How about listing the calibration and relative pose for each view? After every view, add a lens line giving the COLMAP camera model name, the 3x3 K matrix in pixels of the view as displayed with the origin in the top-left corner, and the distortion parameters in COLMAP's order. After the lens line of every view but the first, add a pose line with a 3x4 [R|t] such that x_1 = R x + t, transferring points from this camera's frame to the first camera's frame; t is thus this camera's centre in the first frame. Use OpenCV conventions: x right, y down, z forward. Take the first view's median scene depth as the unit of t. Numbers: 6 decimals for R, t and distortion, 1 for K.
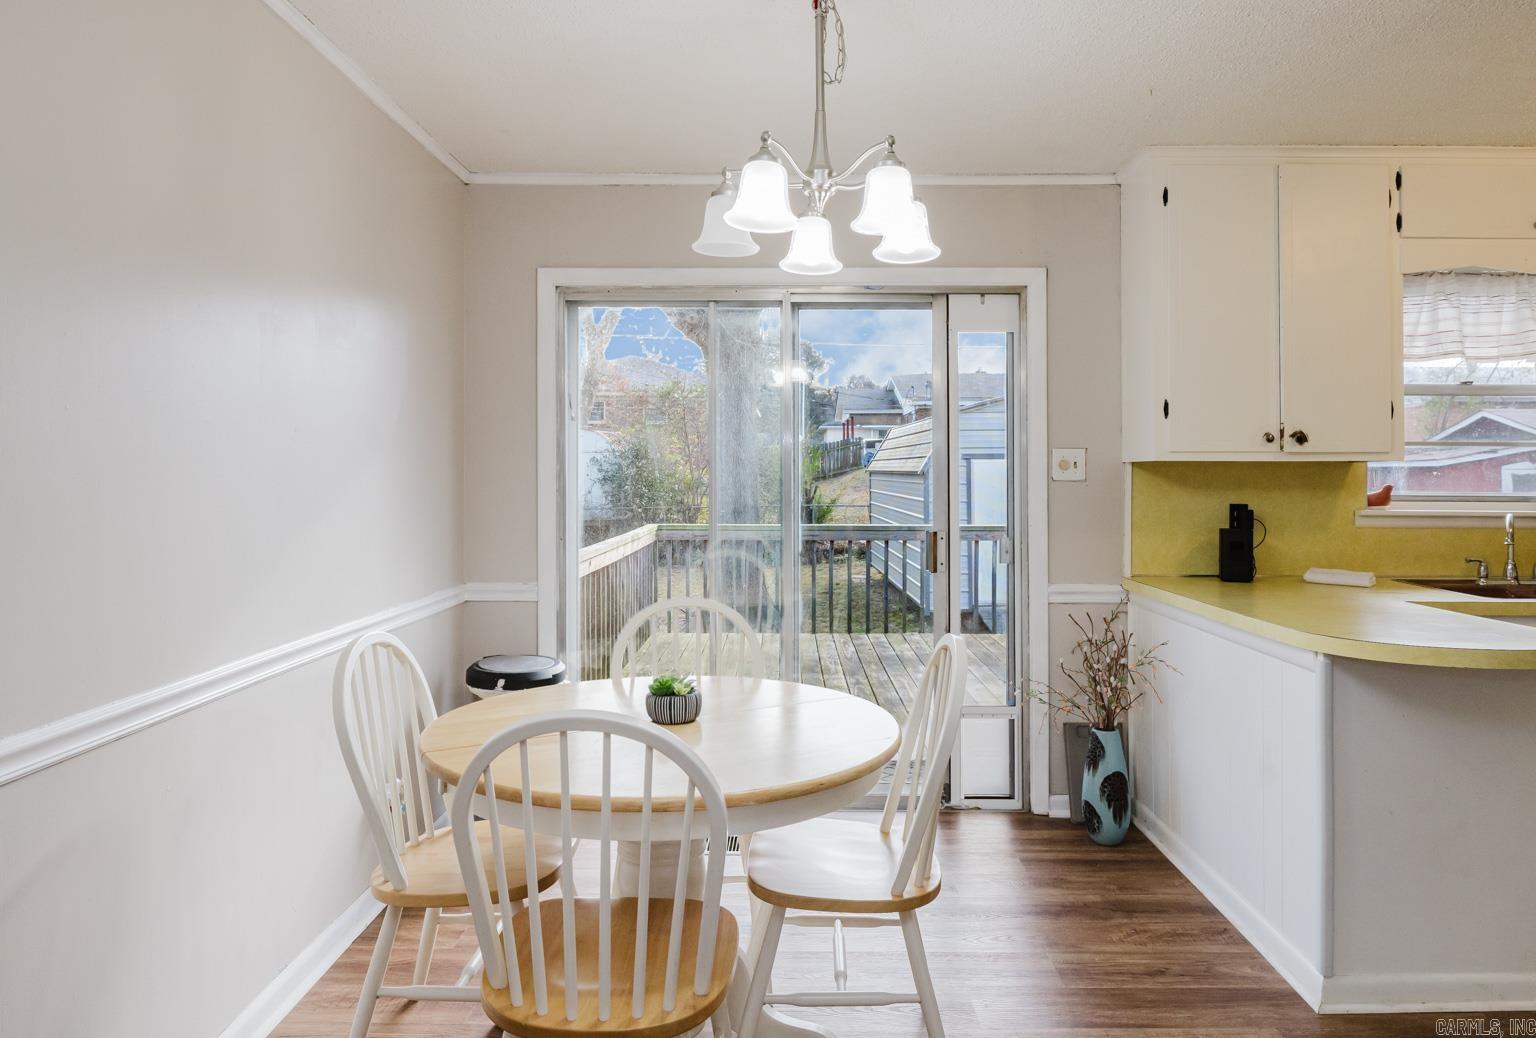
lens RADIAL K [[962.0, 0, 787.3], [0, 962.0, 464.0], [0, 0, 1]] dist [-0.008933, 0.004174]
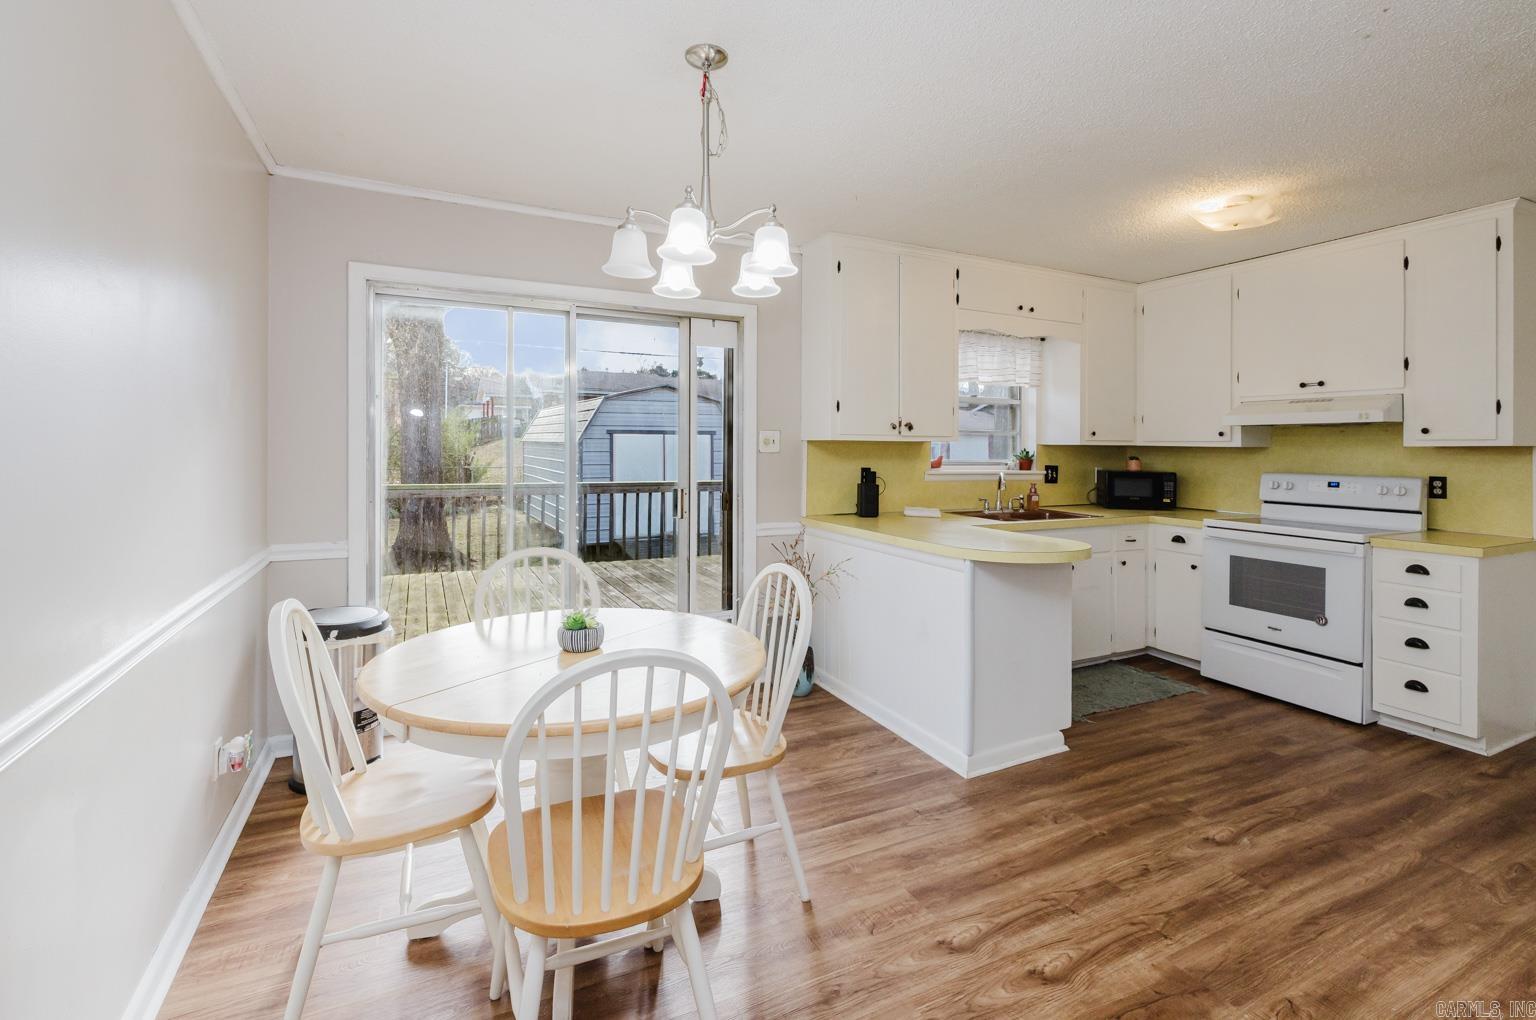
lens RADIAL K [[685.2, 0, 761.9], [0, 685.2, 444.2], [0, 0, 1]] dist [0.000079, -0.001216]
pose [[0.897959, 0.008192, 0.440003, -0.180001], [-0.013152, 0.999880, 0.008225, -0.003720], [-0.439883, -0.013173, 0.897959, 0.067578]]
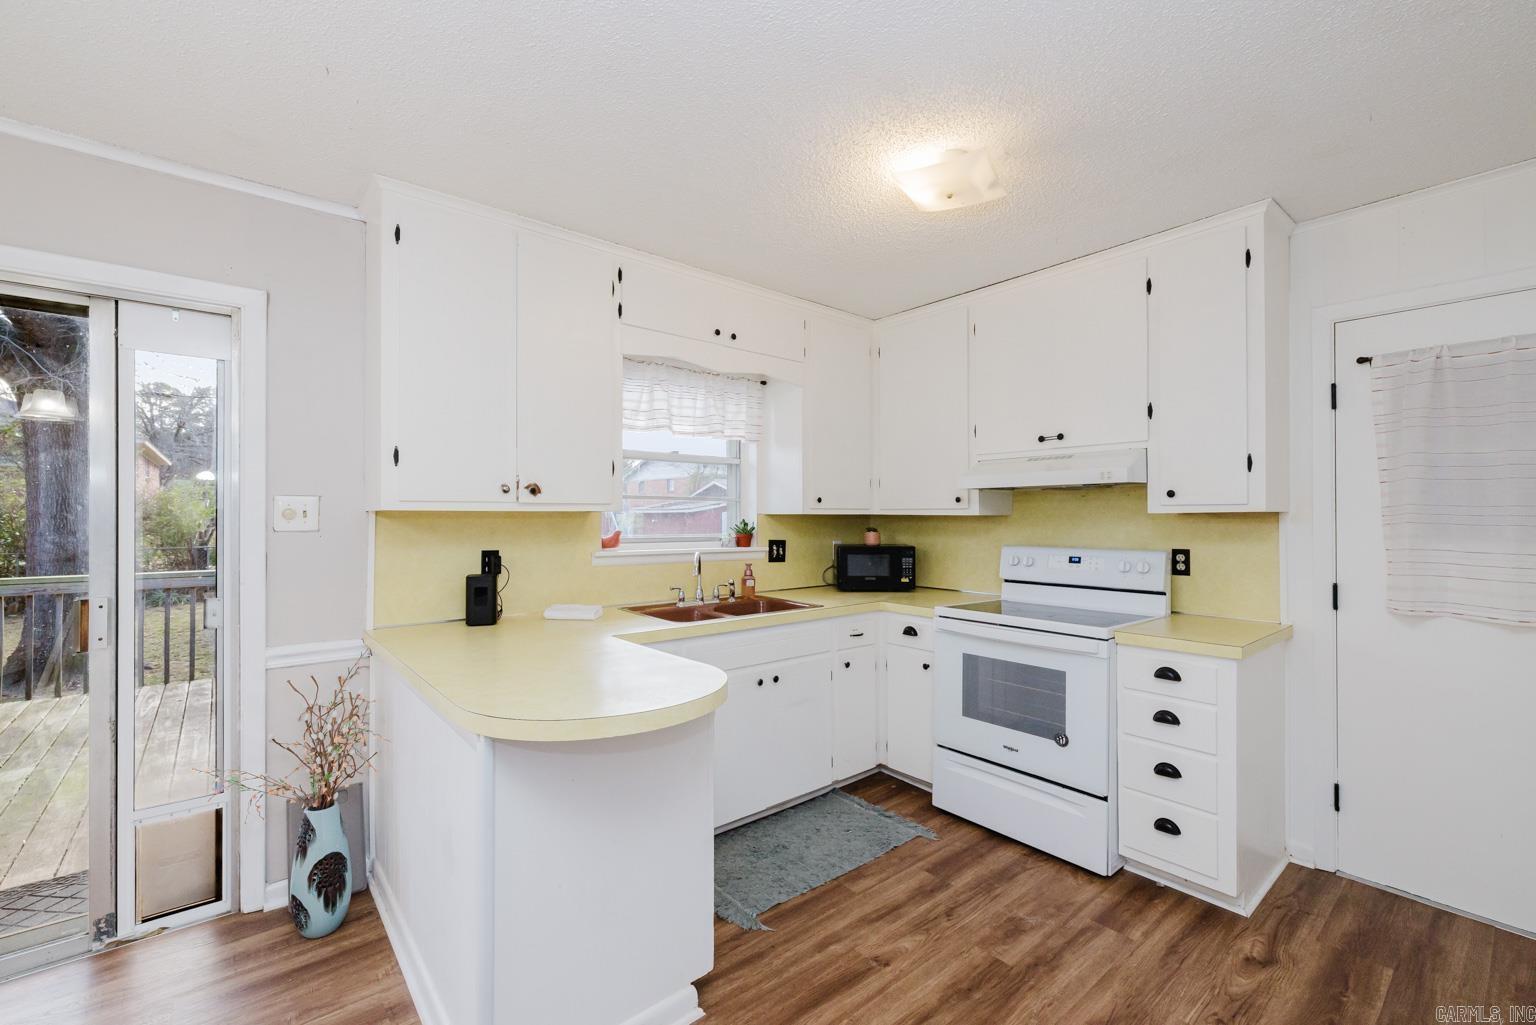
lens RADIAL K [[649.4, 0, 765.9], [0, 649.4, 513.8], [0, 0, 1]] dist [-0.001038, 0.000075]
pose [[0.764625, 0.001852, 0.644472, 0.240066], [-0.006324, 0.999969, 0.004629, -0.004737], [-0.644444, -0.007615, 0.764614, 0.247726]]
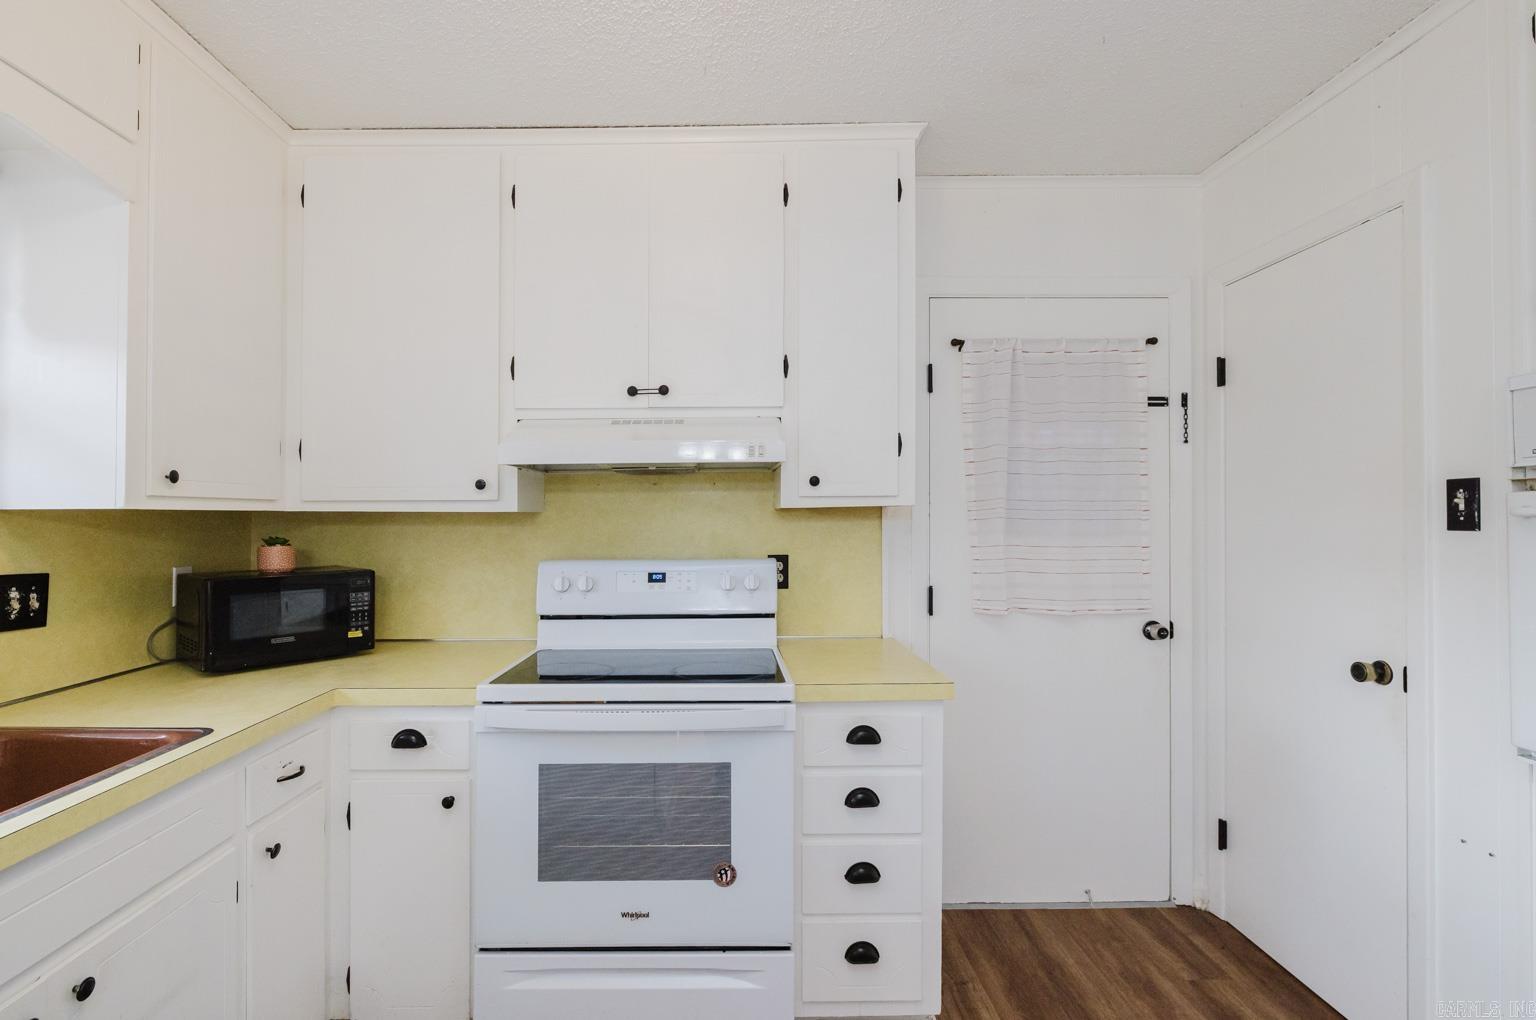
lens RADIAL K [[734.9, 0, 743.5], [0, 734.9, 501.1], [0, 0, 1]] dist [-0.009939, 0.000593]
pose [[-0.017329, 0.016715, 0.999710, 0.441422], [-0.005485, 0.999844, -0.016812, 0.000040], [-0.999835, -0.005774, -0.017234, 0.566742]]
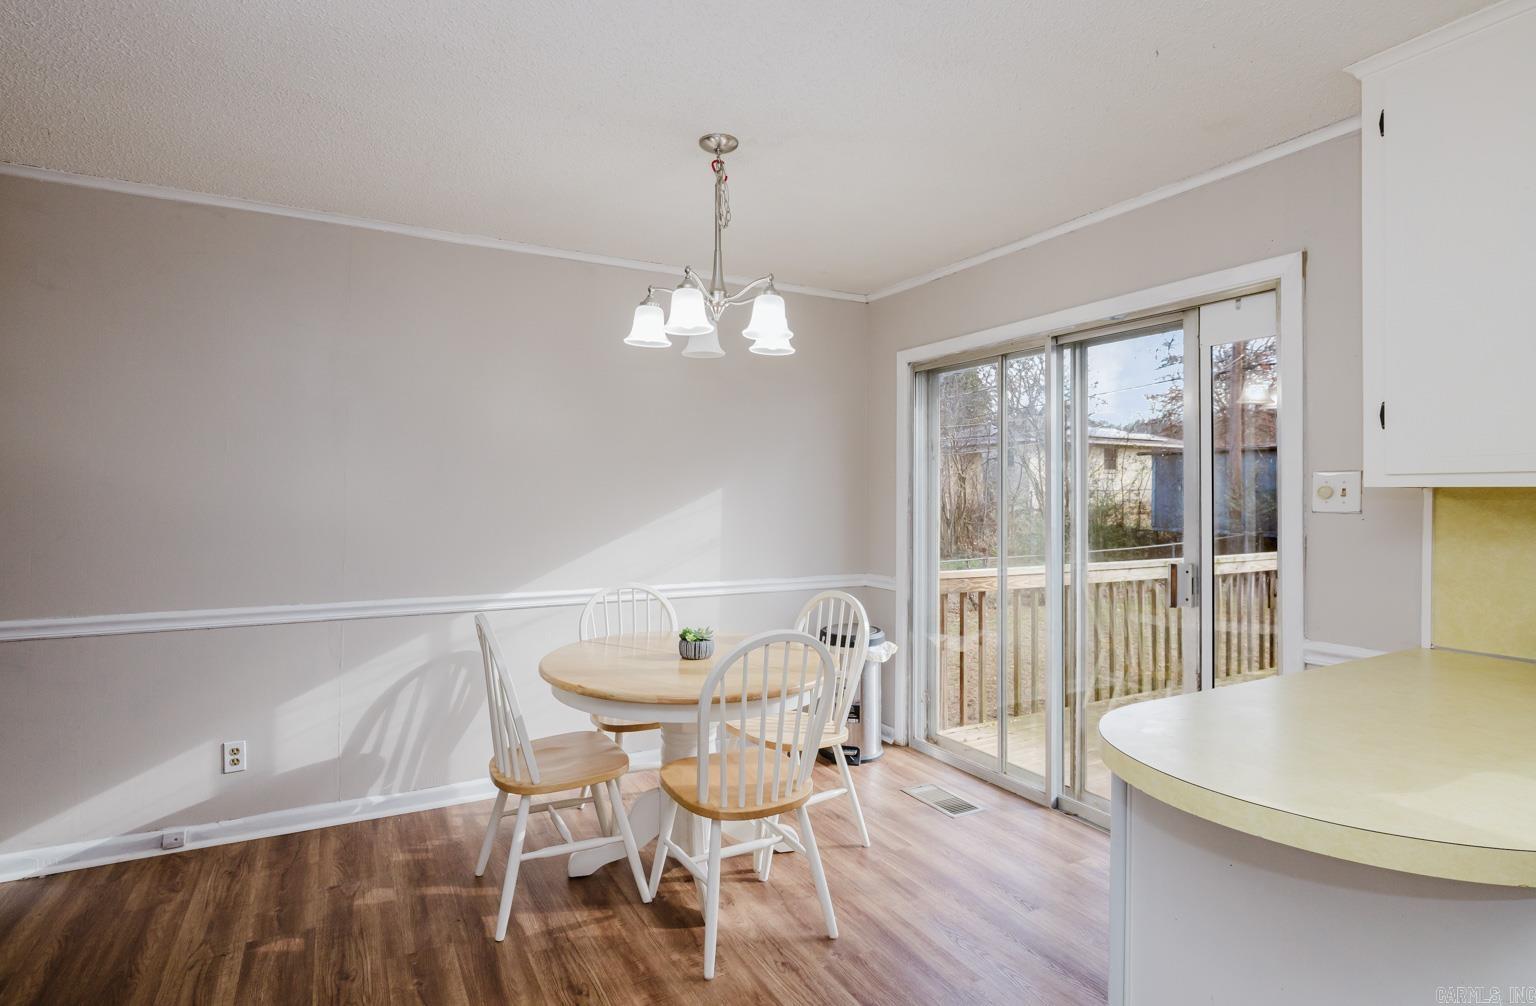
lens RADIAL K [[760.2, 0, 761.0], [0, 760.2, 478.1], [0, 0, 1]] dist [-0.003352, -0.000498]
pose [[0.496205, -0.018893, -0.868000, 0.606692], [0.005831, 0.999813, -0.018429, -0.002285], [0.868186, 0.004083, 0.496222, 0.287581]]
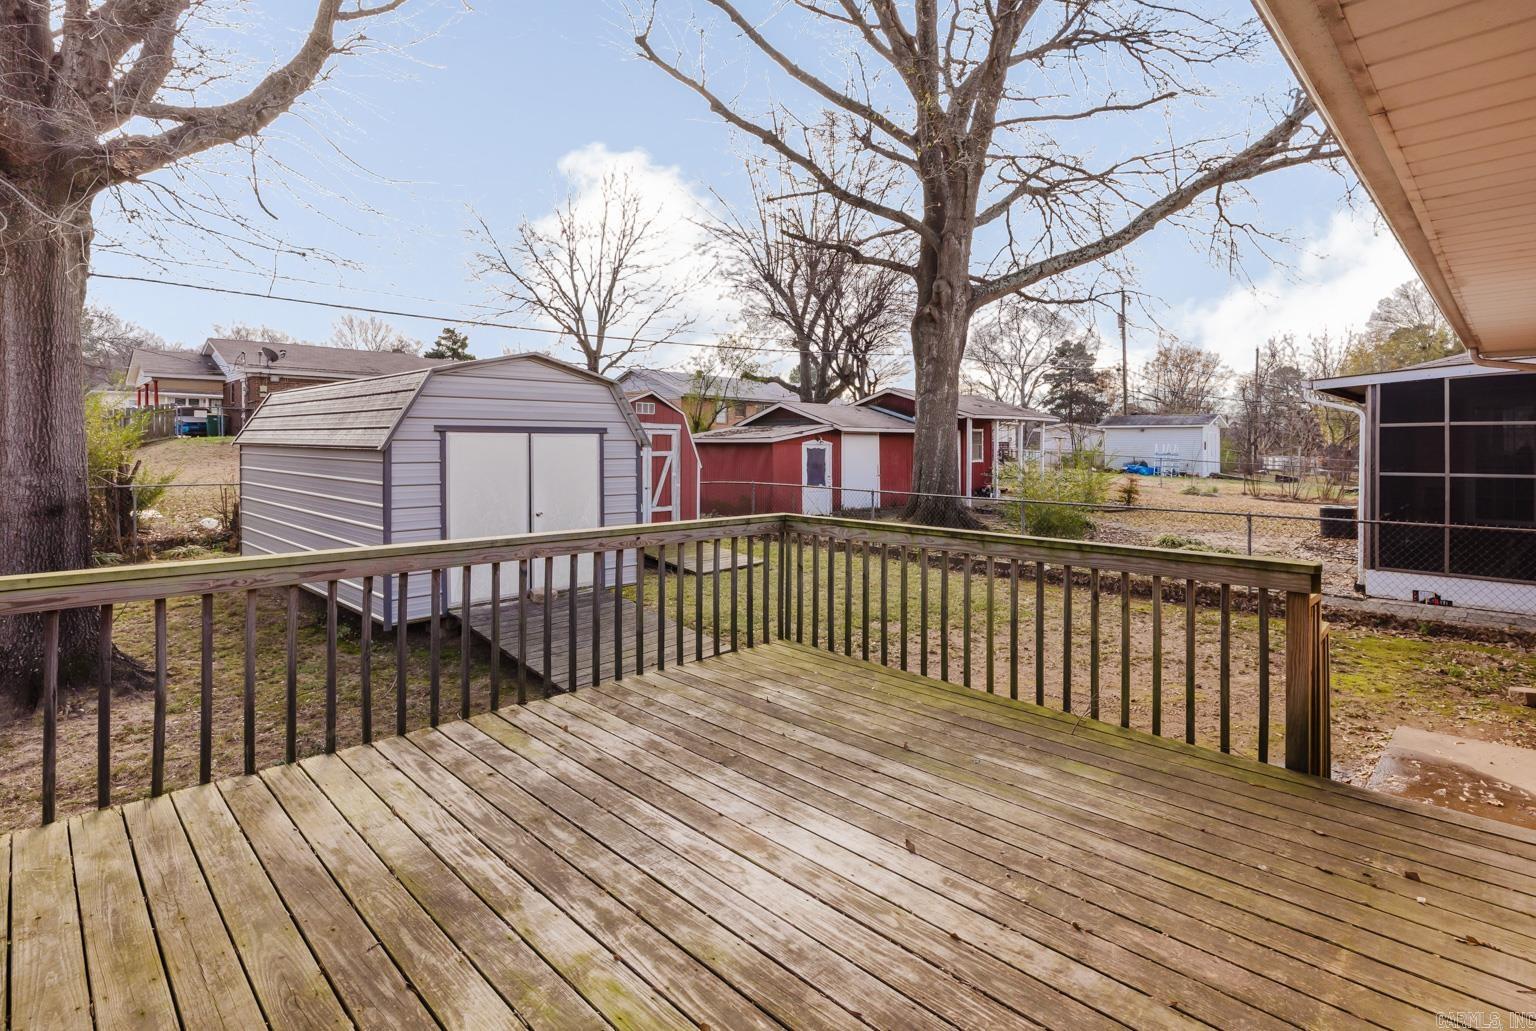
lens RADIAL K [[746.1, 0, 813.7], [0, 746.1, 438.6], [0, 0, 1]] dist [-0.018793, -0.000510]
pose [[0.682396, 0.009993, 0.730914, -0.209114], [-0.011573, 0.999929, -0.002866, -0.003654], [-0.730891, -0.006503, 0.682463, 1.191075]]
